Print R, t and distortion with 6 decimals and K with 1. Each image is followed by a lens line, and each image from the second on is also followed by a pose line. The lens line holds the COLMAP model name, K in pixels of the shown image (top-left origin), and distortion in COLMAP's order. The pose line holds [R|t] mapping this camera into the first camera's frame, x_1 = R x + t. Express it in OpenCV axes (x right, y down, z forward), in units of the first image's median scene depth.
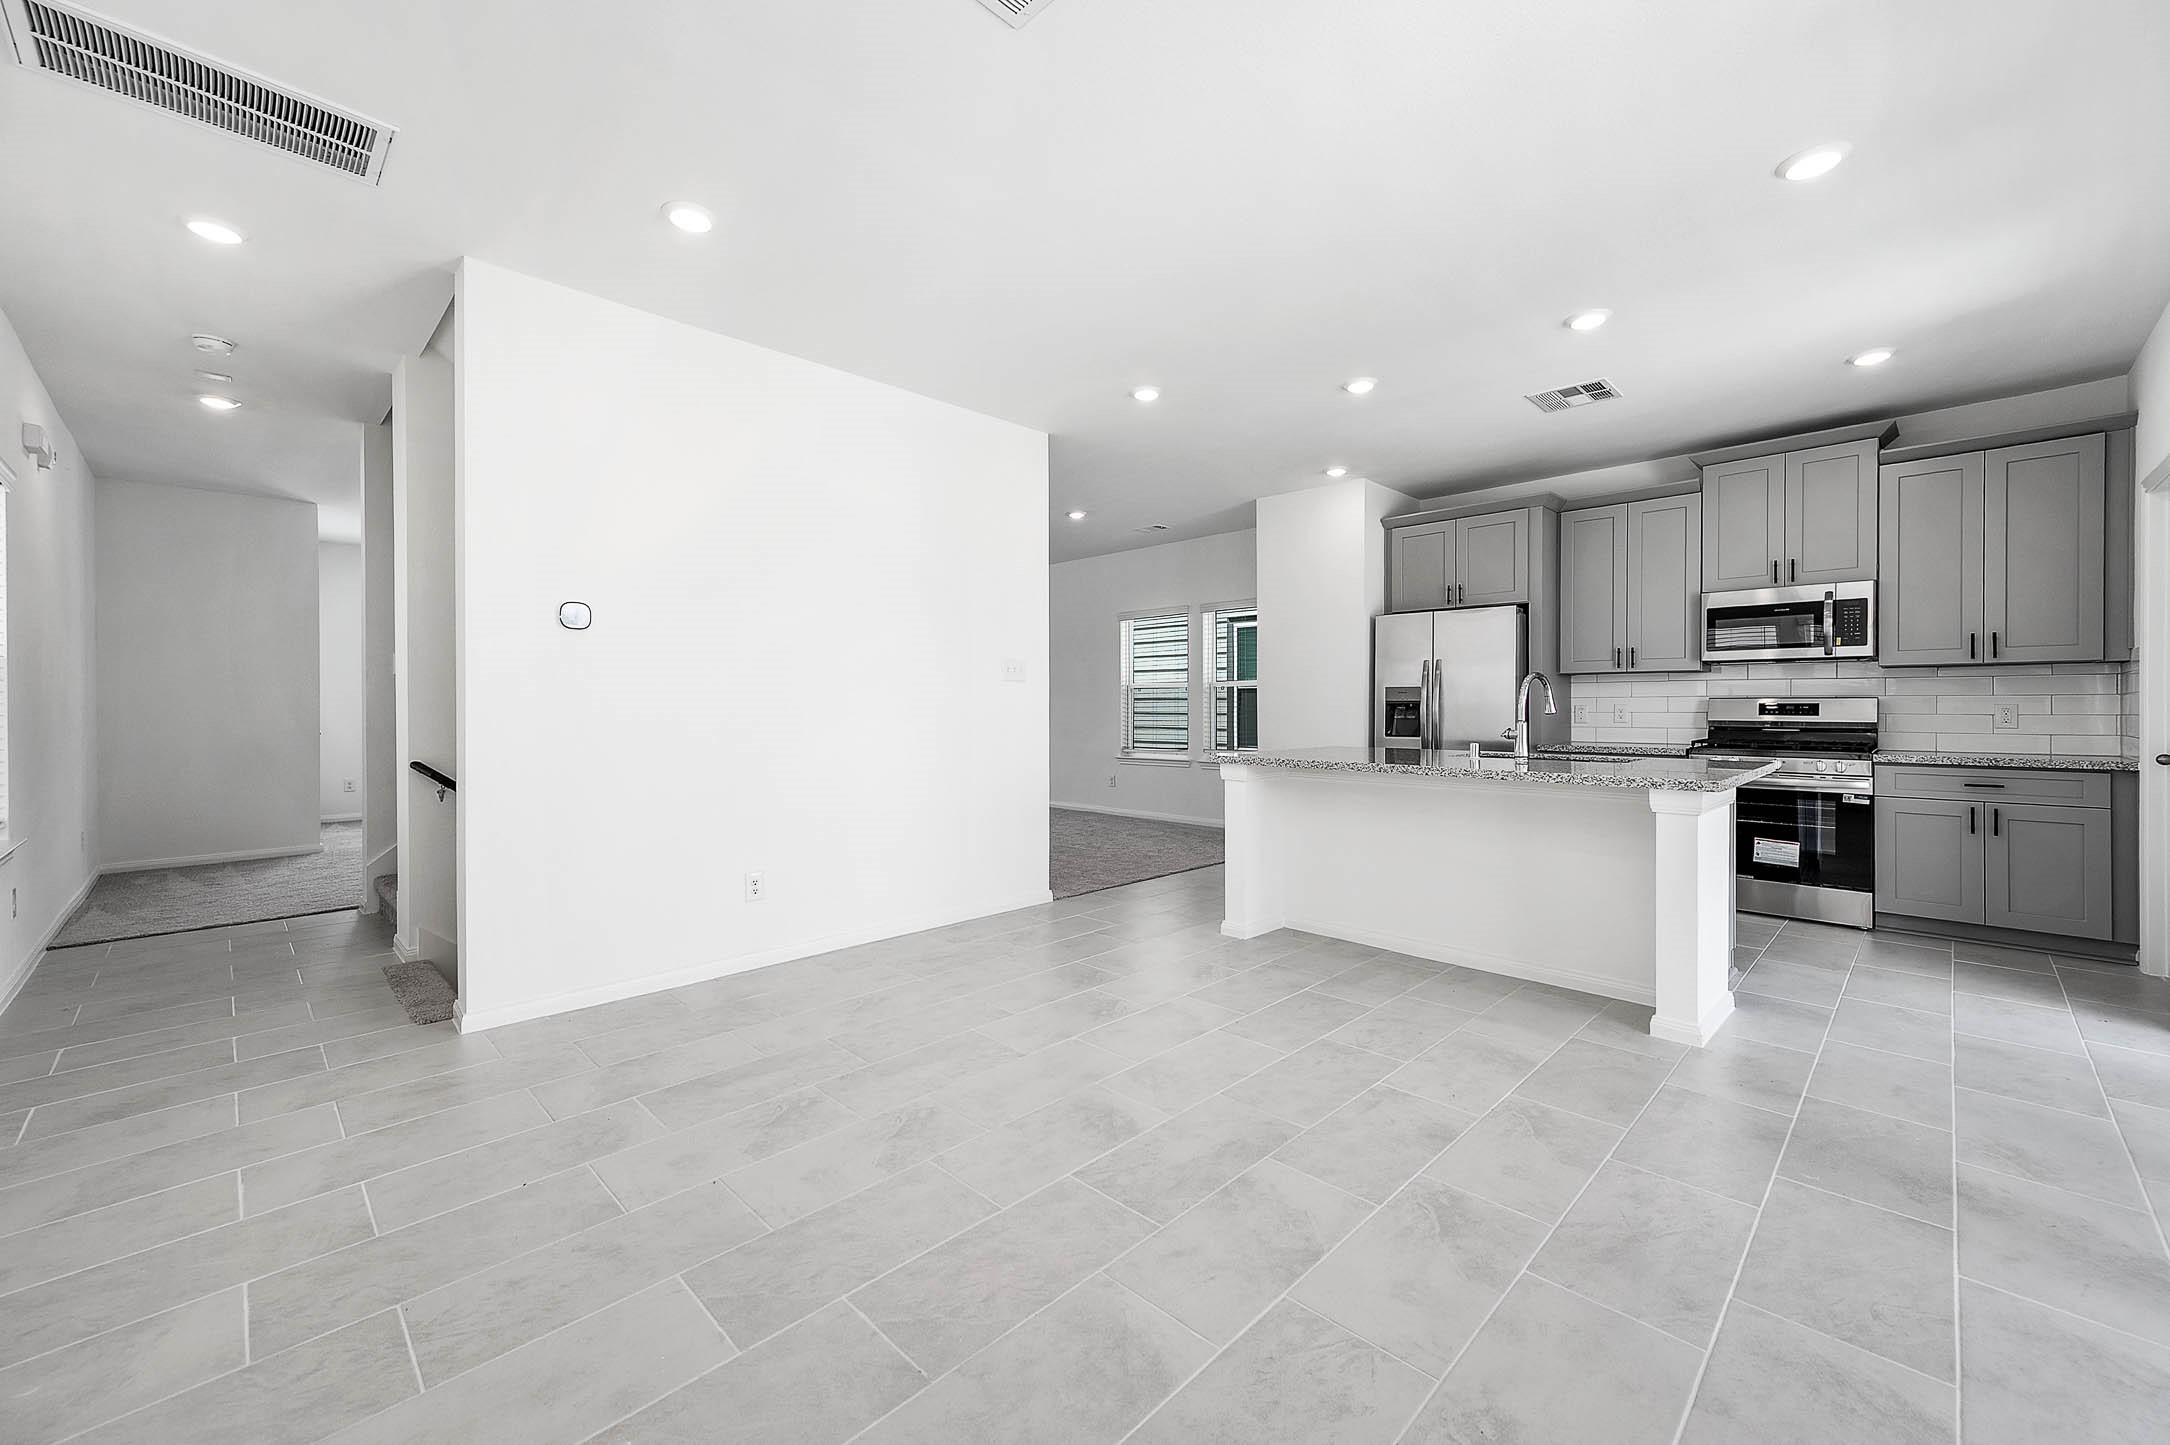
lens RADIAL K [[849.5, 0, 1084.9], [0, 849.5, 709.7], [0, 0, 1]] dist [0.004191, 0.000275]
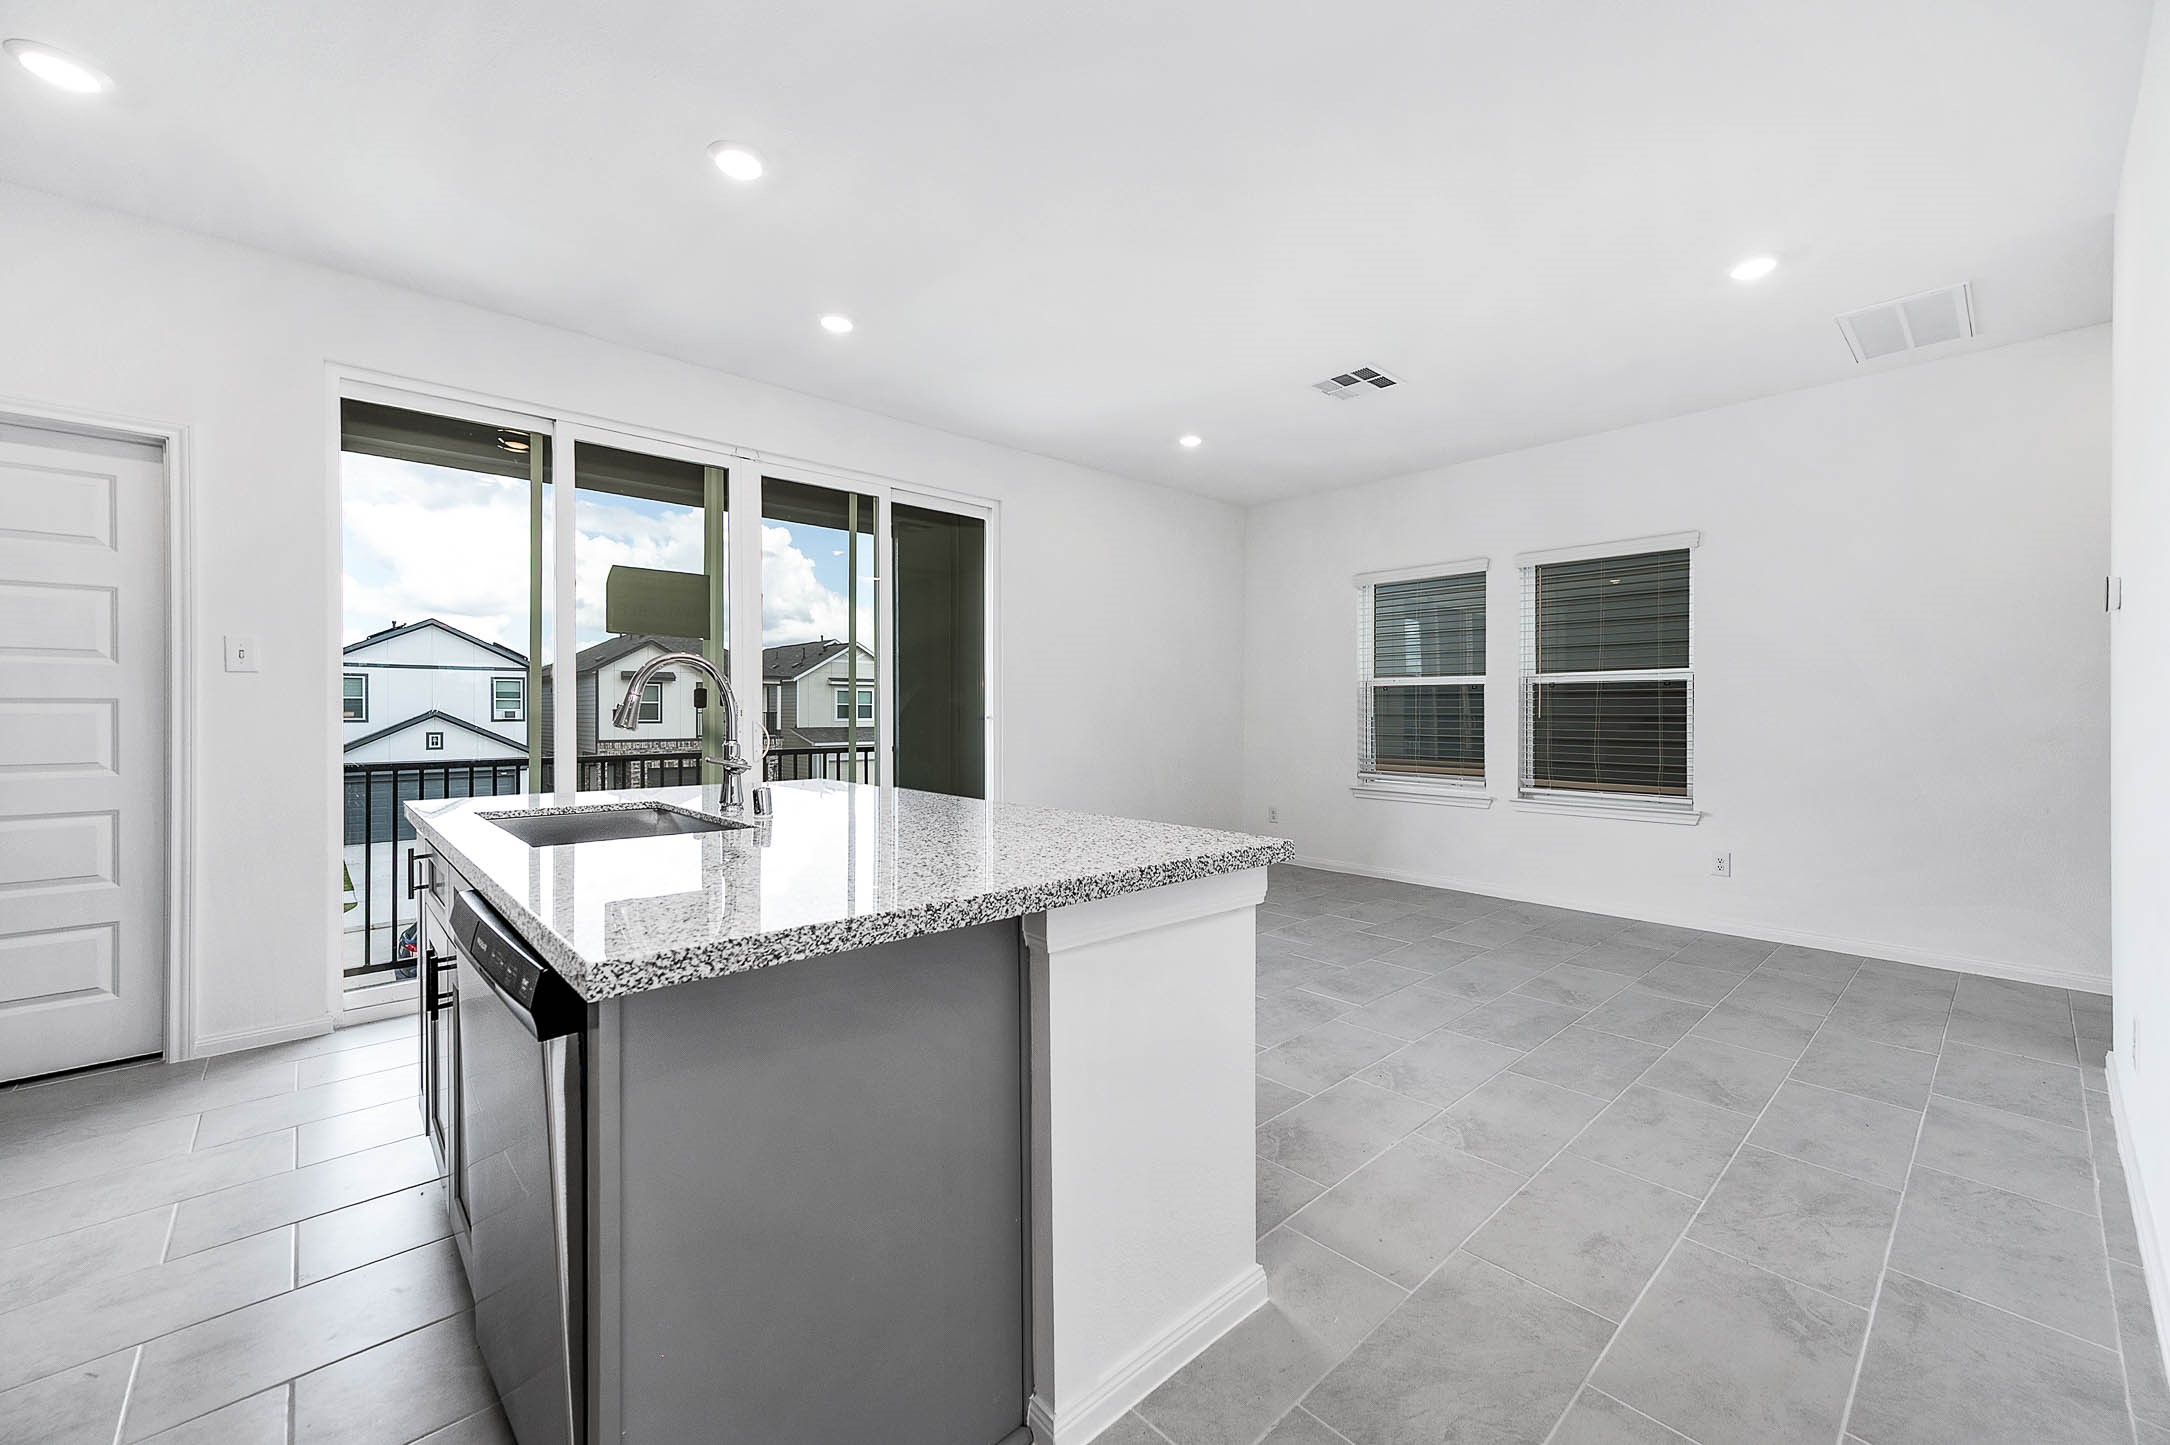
lens RADIAL K [[856.2, 0, 1088.4], [0, 856.2, 713.5], [0, 0, 1]] dist [0.012029, -0.000391]
pose [[-0.999379, 0.001324, 0.035201, 0.207650], [0.001678, 0.999948, 0.010026, -0.008353], [-0.035186, 0.010079, -0.999330, 1.263037]]
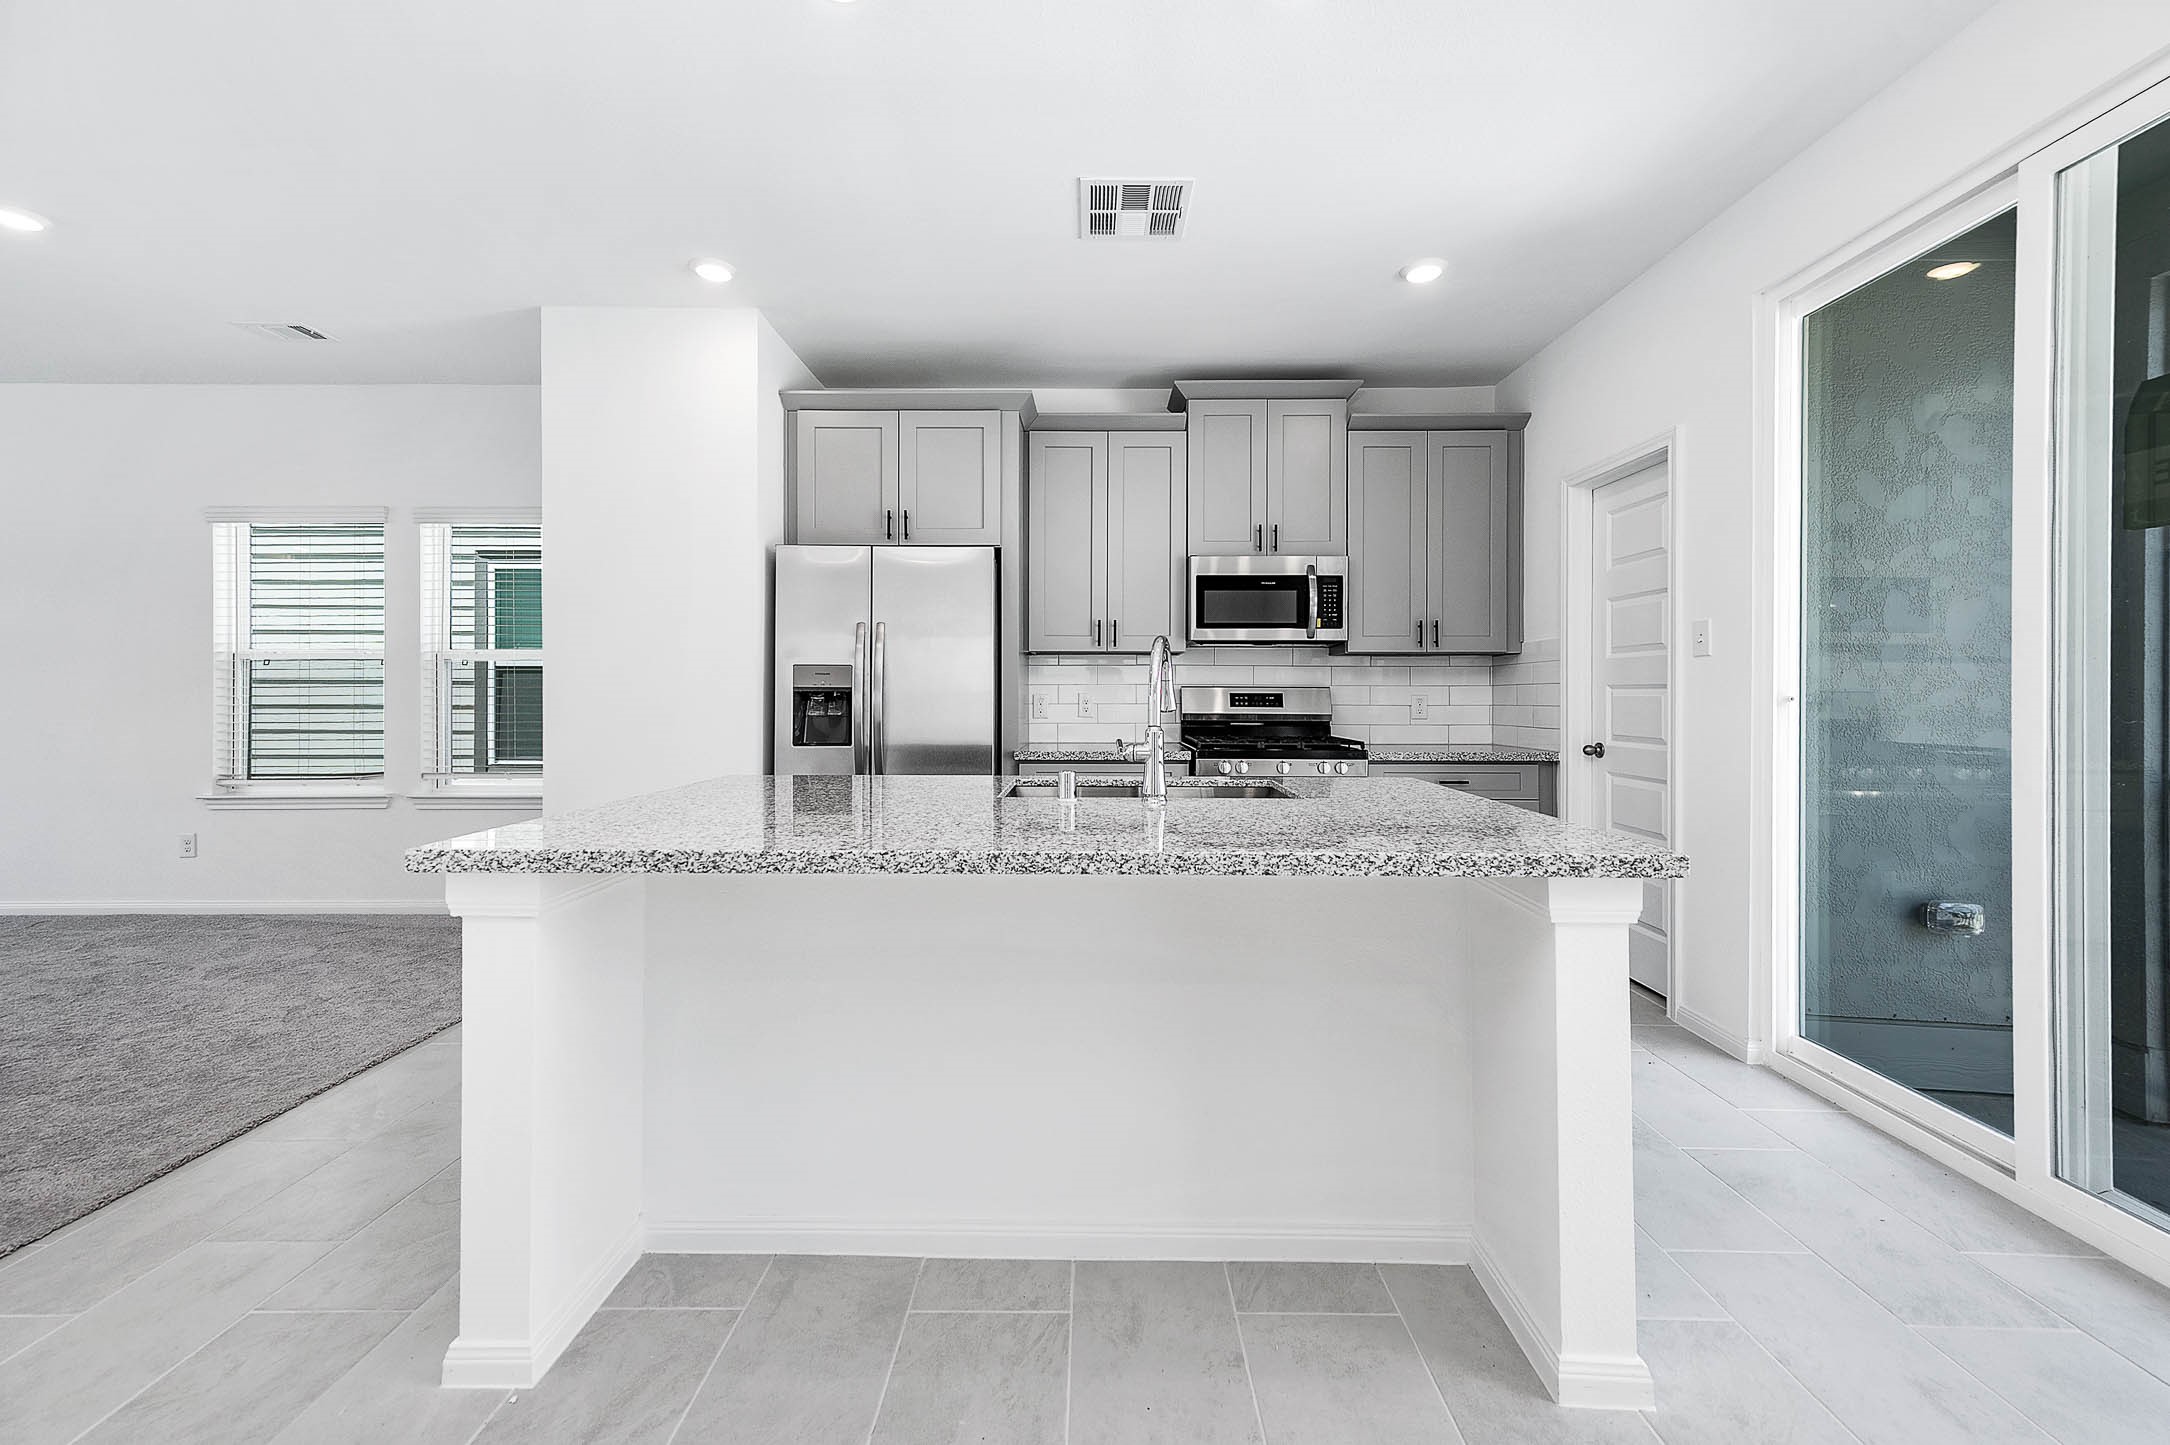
lens RADIAL K [[858.7, 0, 1084.3], [0, 858.7, 692.2], [0, 0, 1]] dist [0.011303, 0.000085]
pose [[0.710903, 0.003565, 0.703281, 0.089330], [0.000708, 0.999983, -0.005786, -0.003727], [-0.703290, 0.004611, 0.710888, 0.528859]]
